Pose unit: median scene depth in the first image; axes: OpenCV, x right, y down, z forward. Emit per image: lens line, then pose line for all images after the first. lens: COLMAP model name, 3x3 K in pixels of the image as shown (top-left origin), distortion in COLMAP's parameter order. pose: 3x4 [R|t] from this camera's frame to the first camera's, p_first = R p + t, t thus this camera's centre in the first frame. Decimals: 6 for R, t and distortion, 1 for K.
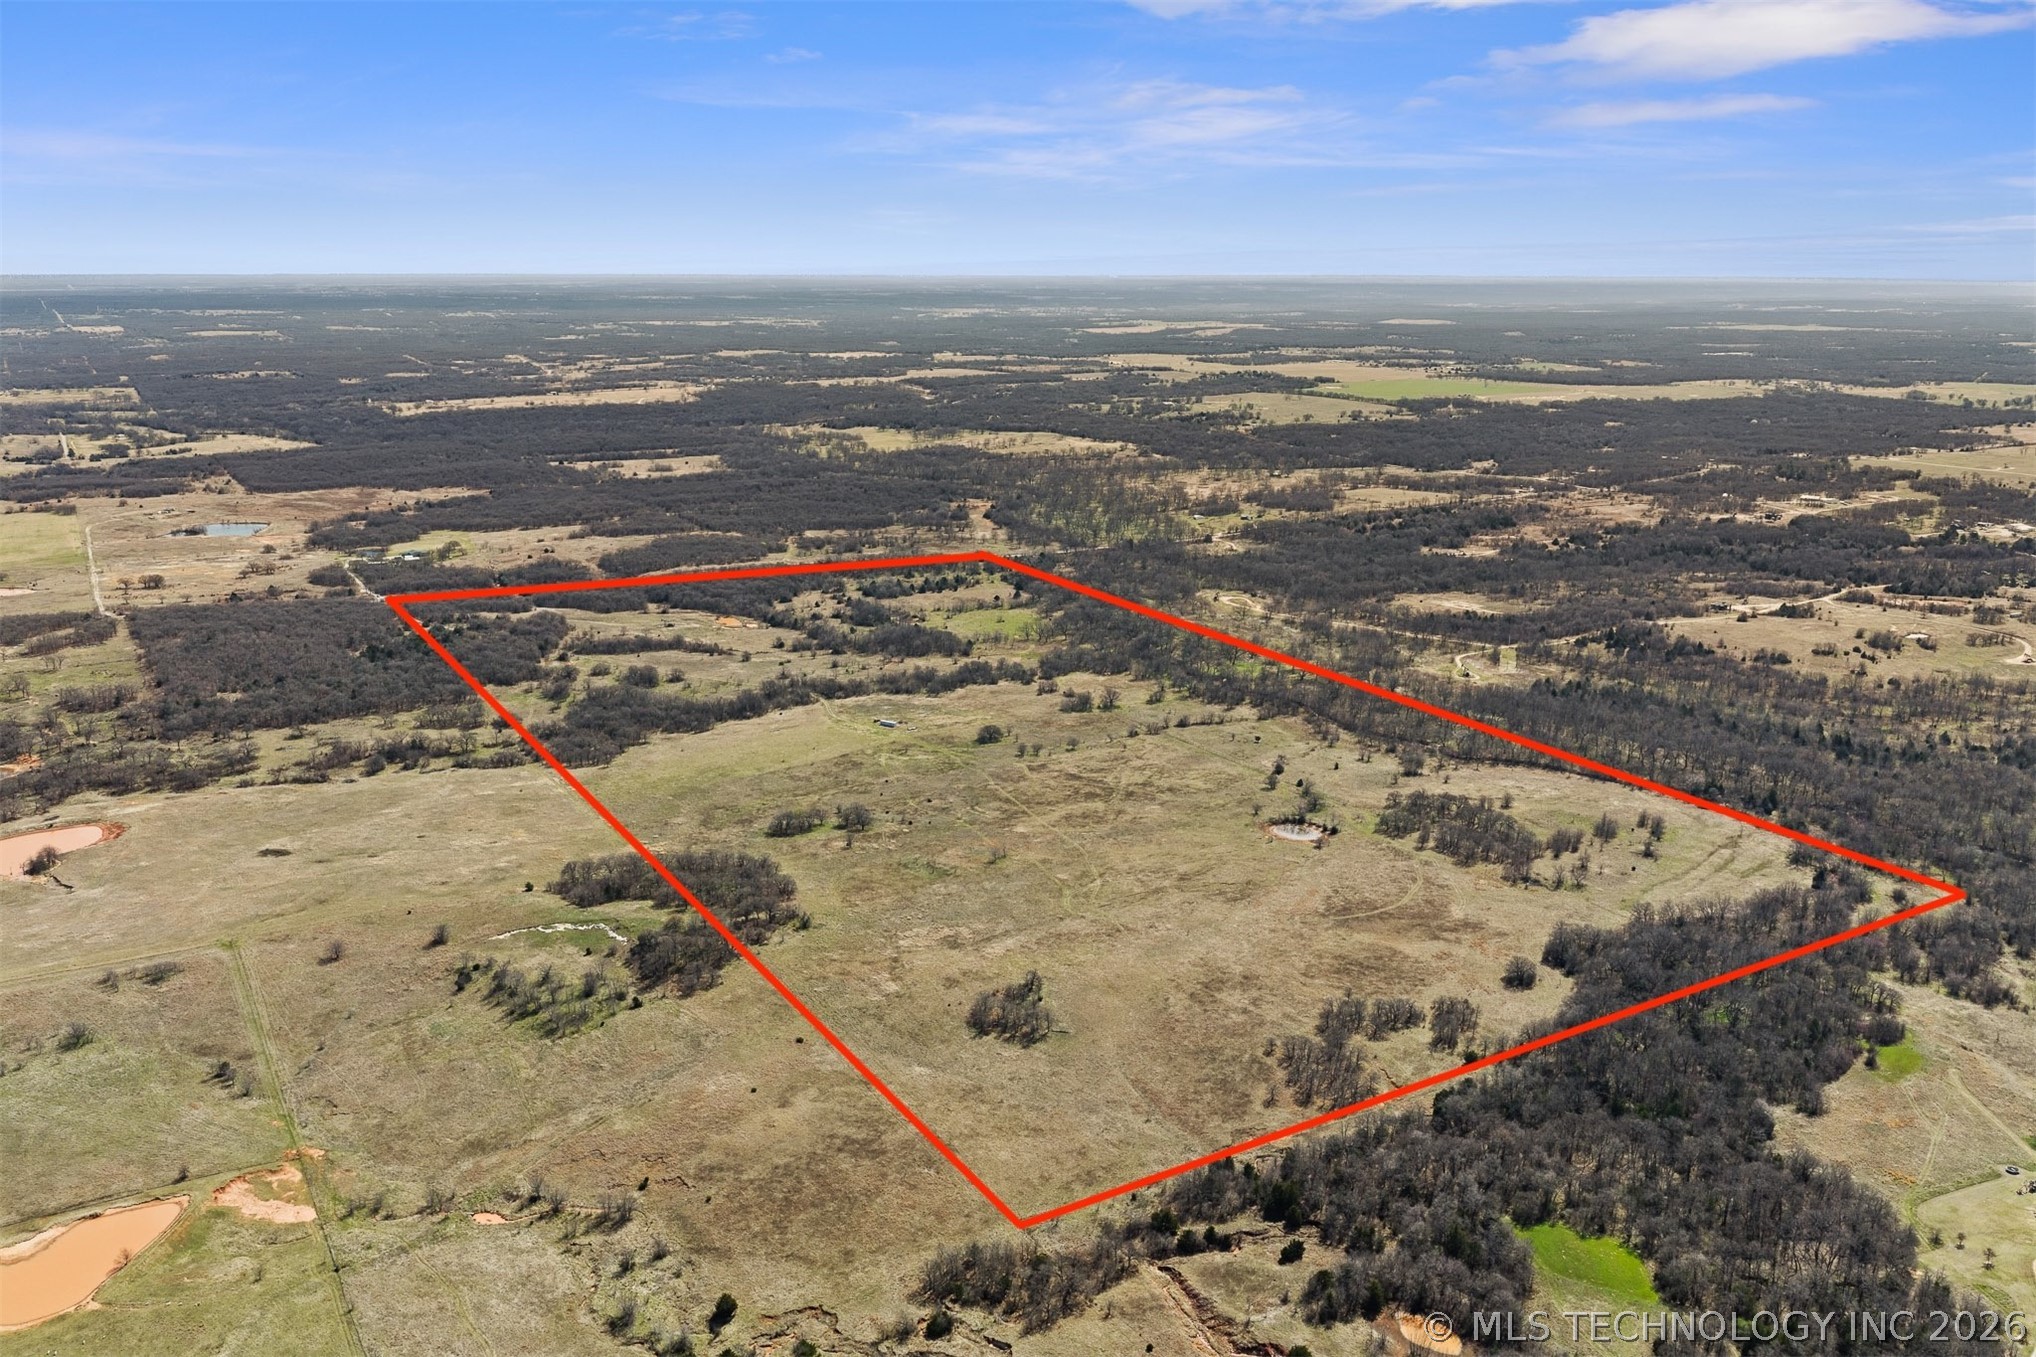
lens RADIAL K [[1681.9, 0, 1007.9], [0, 1681.9, 672.6], [0, 0, 1]] dist [0.019256, -0.041872]
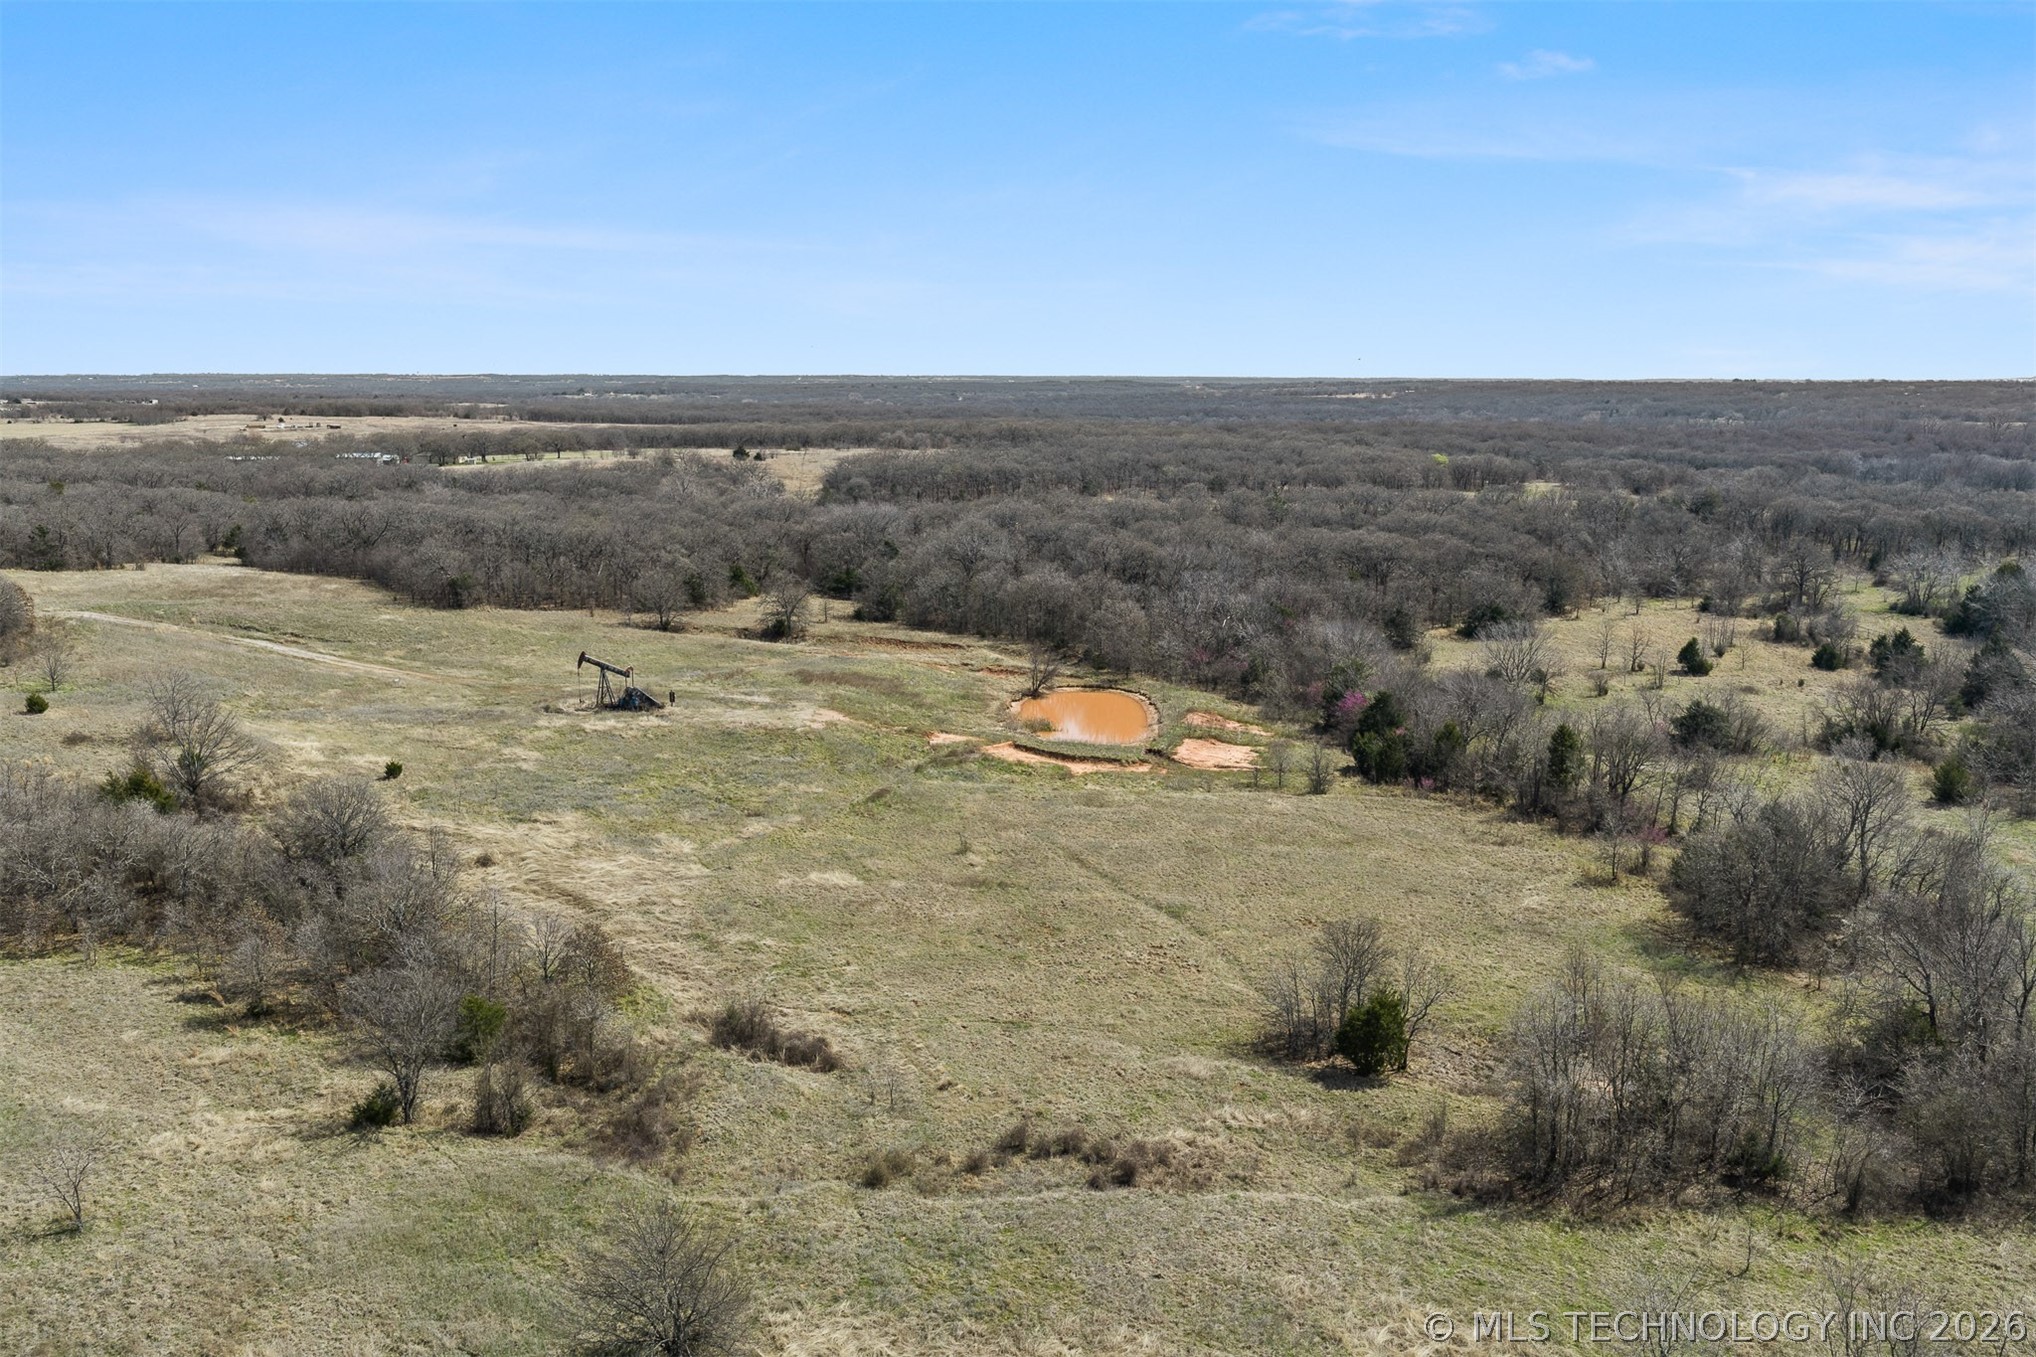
lens RADIAL K [[1681.9, 0, 1009.8], [0, 1681.9, 678.2], [0, 0, 1]] dist [0.019256, -0.041872]
pose [[0.909025, 0.068393, -0.411092, -0.195177], [-0.094067, 0.994657, -0.042526, -0.046958], [0.405987, 0.077328, 0.910601, 1.514821]]
